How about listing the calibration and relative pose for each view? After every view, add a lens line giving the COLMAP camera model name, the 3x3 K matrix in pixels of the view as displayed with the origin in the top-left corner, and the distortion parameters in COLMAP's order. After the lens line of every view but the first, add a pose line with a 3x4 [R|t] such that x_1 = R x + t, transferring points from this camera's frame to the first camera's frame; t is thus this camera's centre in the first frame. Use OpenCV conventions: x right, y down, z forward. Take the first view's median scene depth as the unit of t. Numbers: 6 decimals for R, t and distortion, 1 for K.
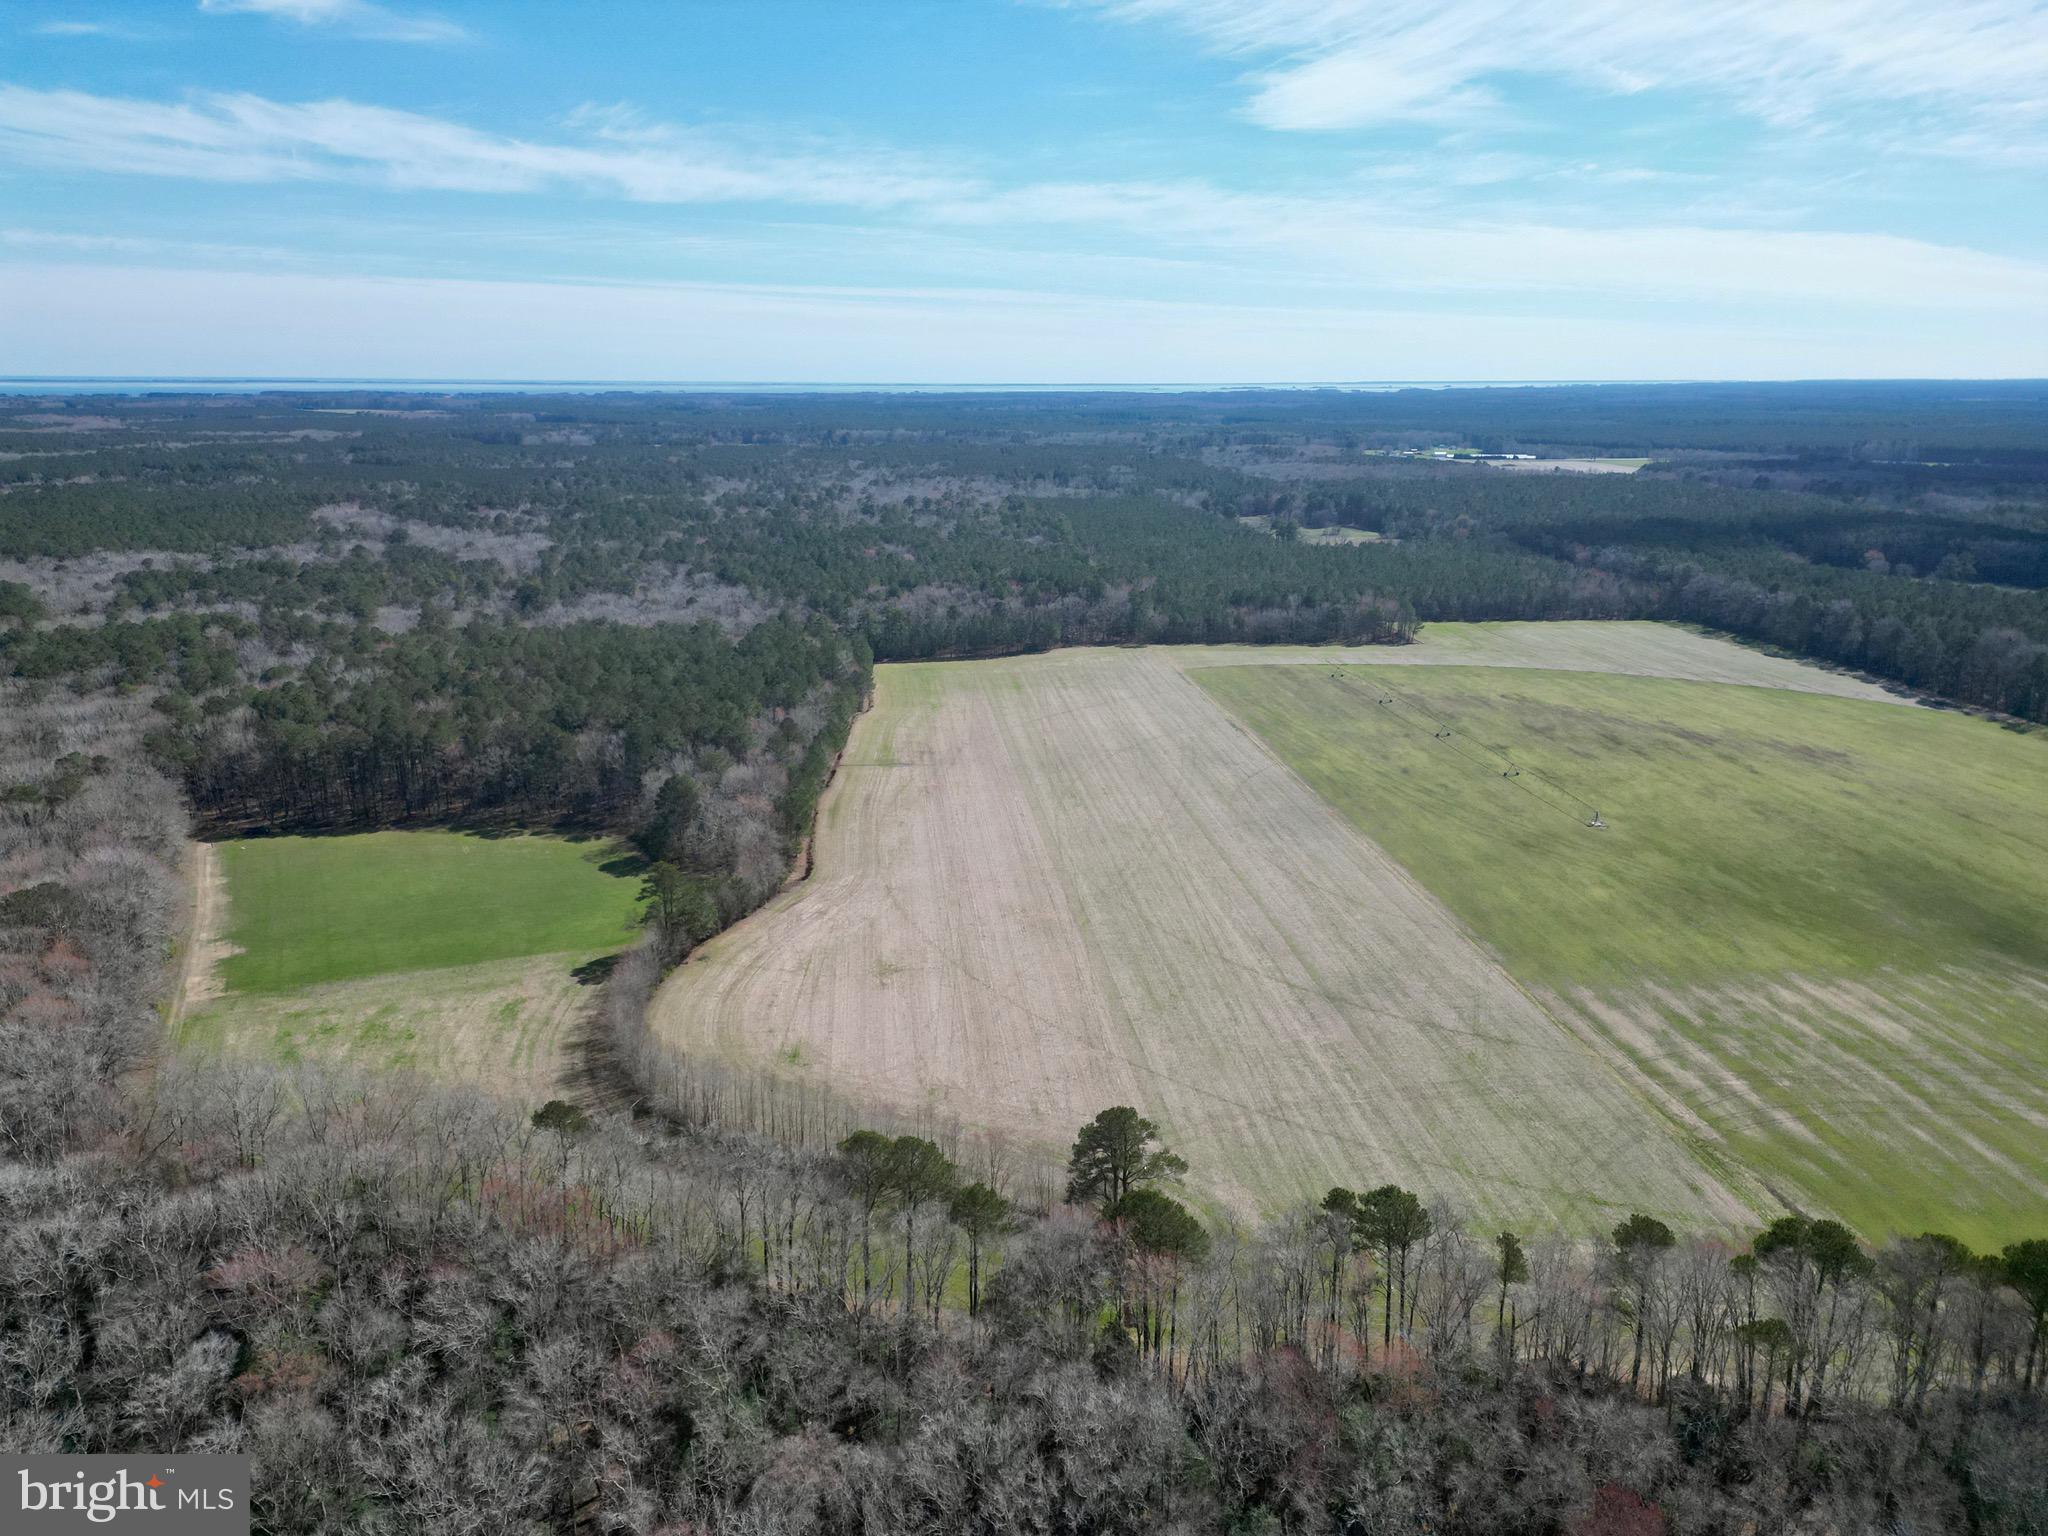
lens RADIAL K [[1418.5, 0, 1017.7], [0, 1418.5, 773.9], [0, 0, 1]] dist [0.091529, -0.088342]
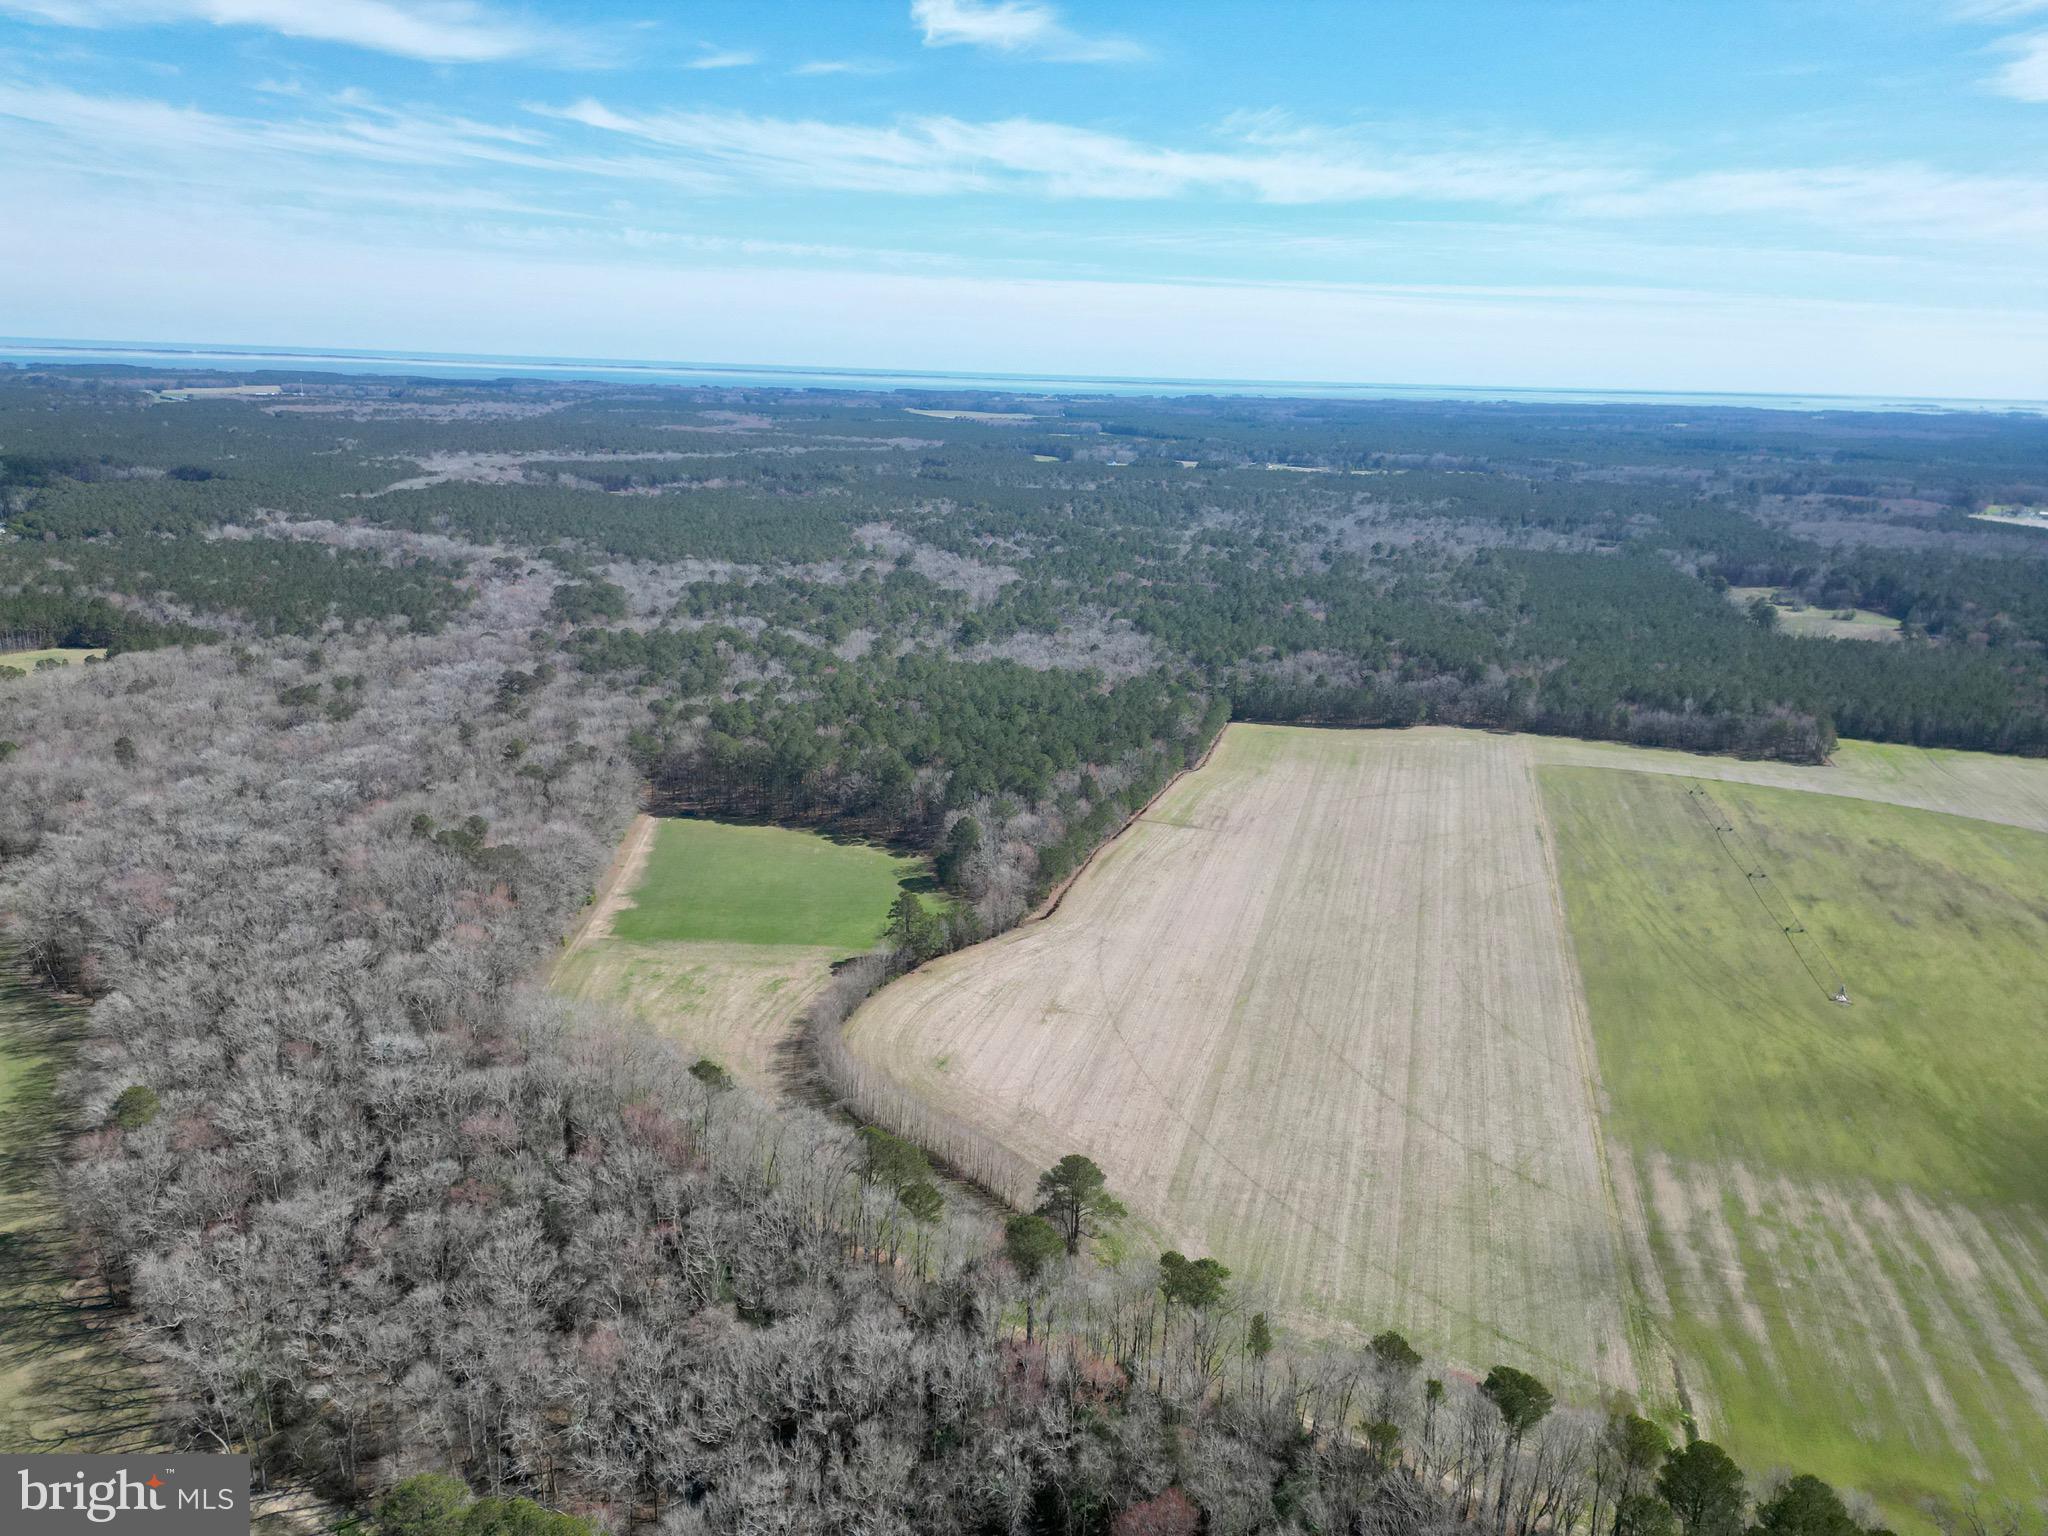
lens RADIAL K [[1418.5, 0, 1017.7], [0, 1418.5, 773.9], [0, 0, 1]] dist [0.091529, -0.088342]
pose [[0.922451, 0.131214, -0.363136, 0.228932], [-0.130730, 0.991076, 0.026026, -0.070122], [0.363310, 0.023465, 0.931373, -0.121886]]
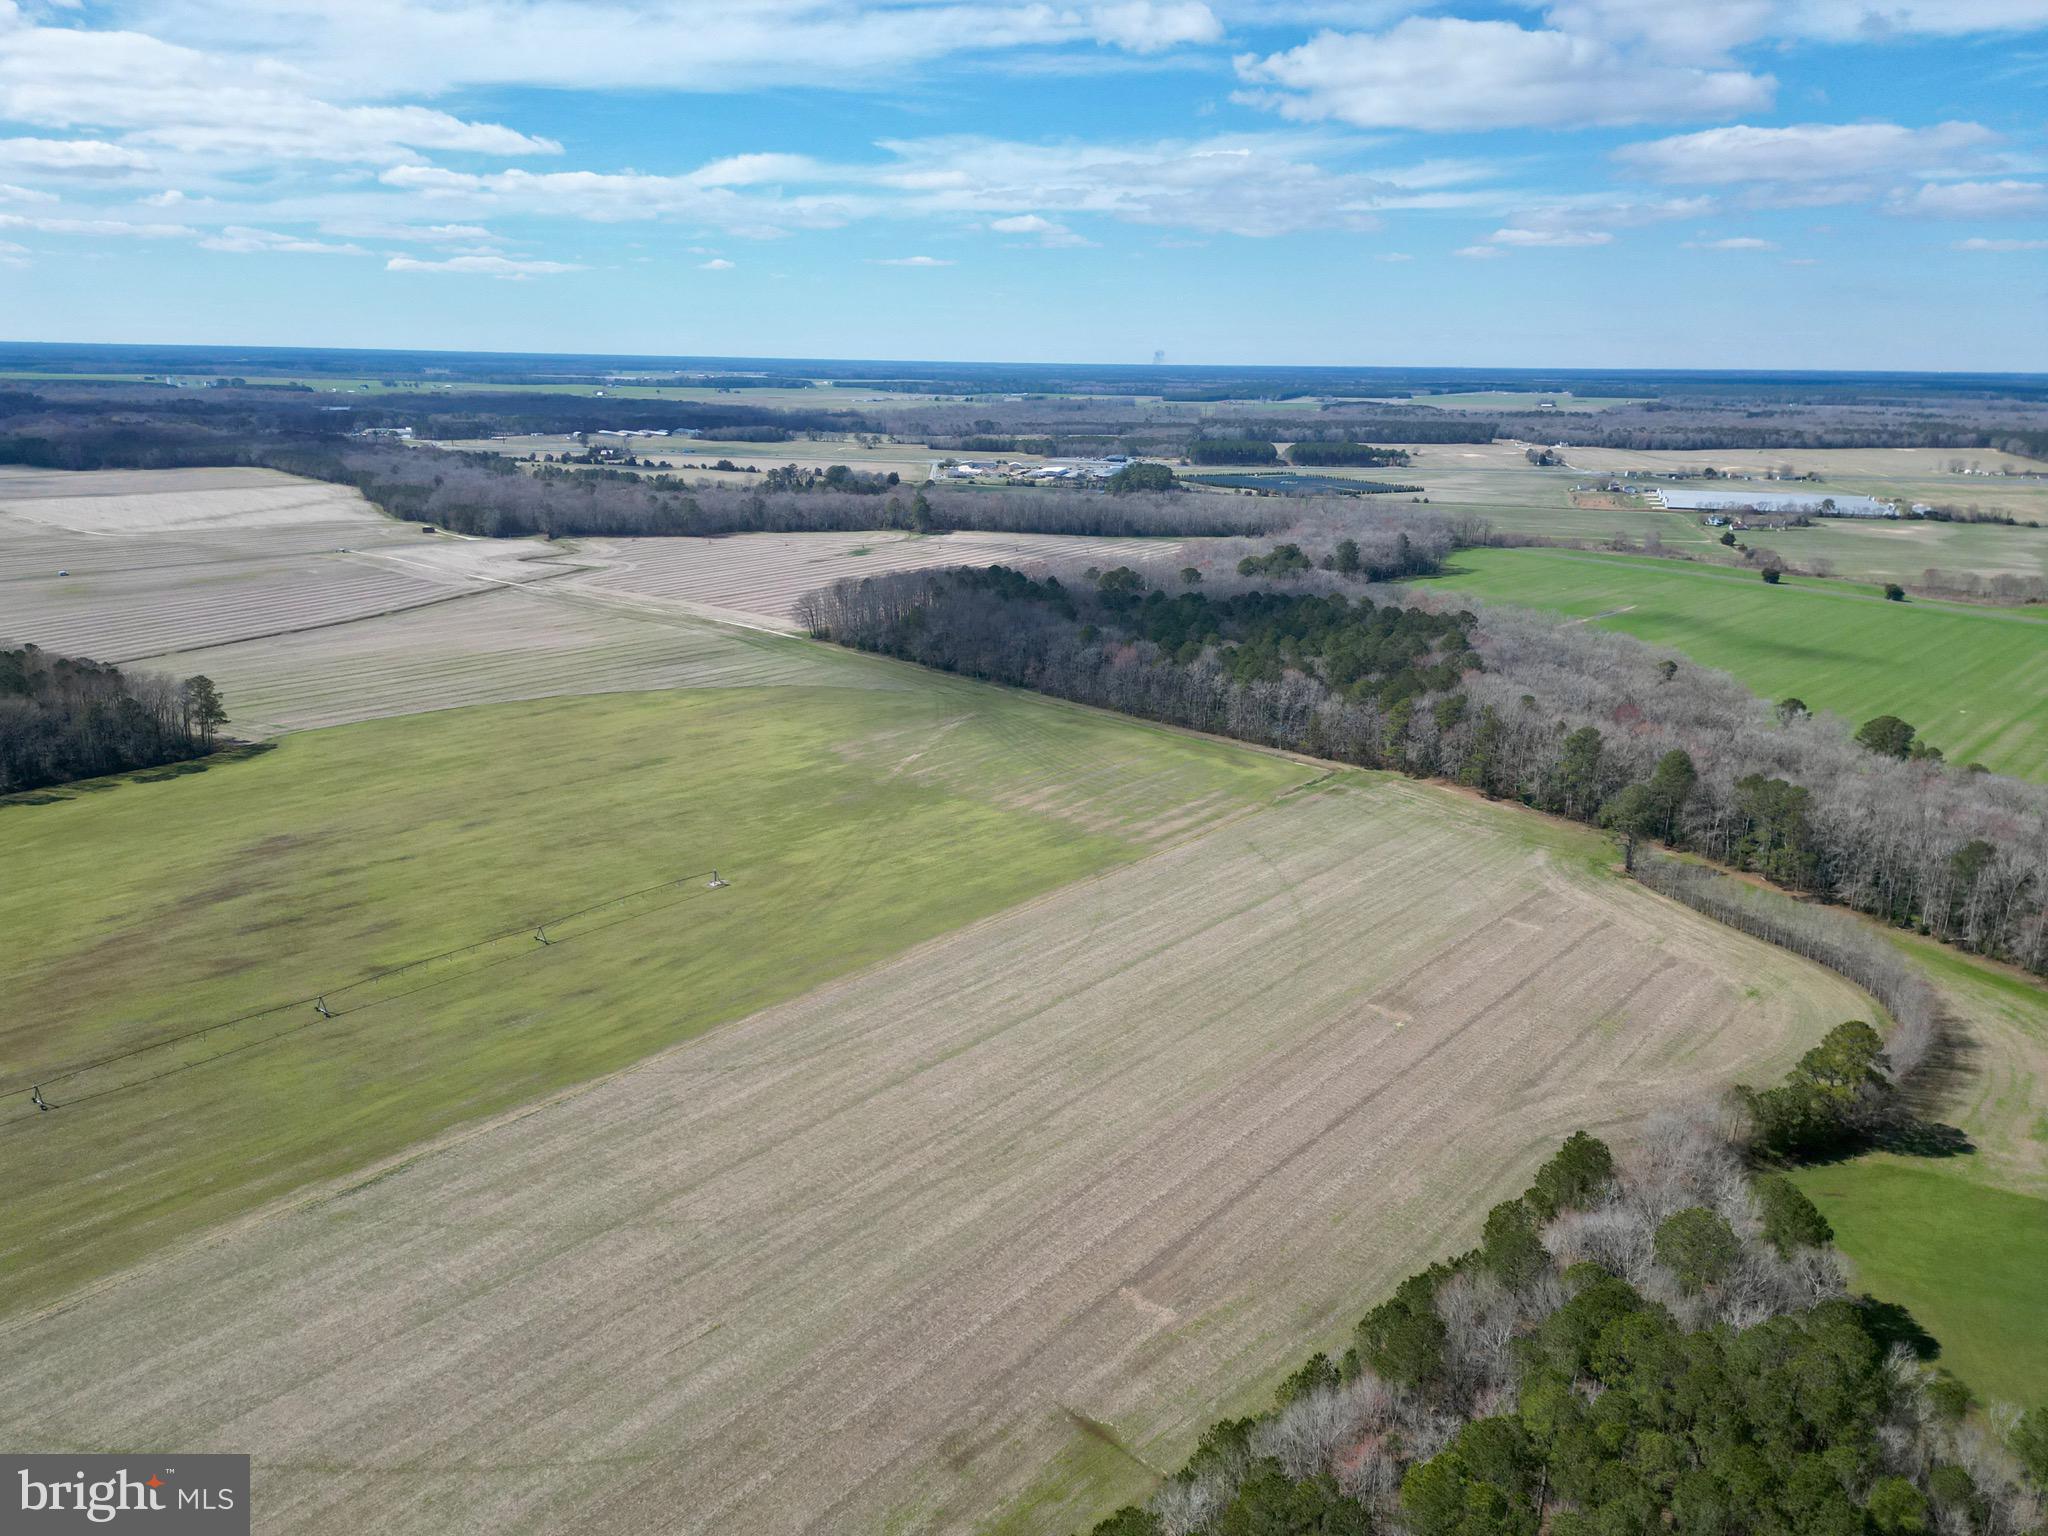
lens RADIAL K [[1418.5, 0, 1017.7], [0, 1418.5, 773.9], [0, 0, 1]] dist [0.091529, -0.088342]
pose [[-0.674835, -0.218355, 0.704925, -0.372345], [0.186384, 0.873825, 0.449101, -0.414193], [-0.714044, 0.434455, -0.548990, 1.361195]]
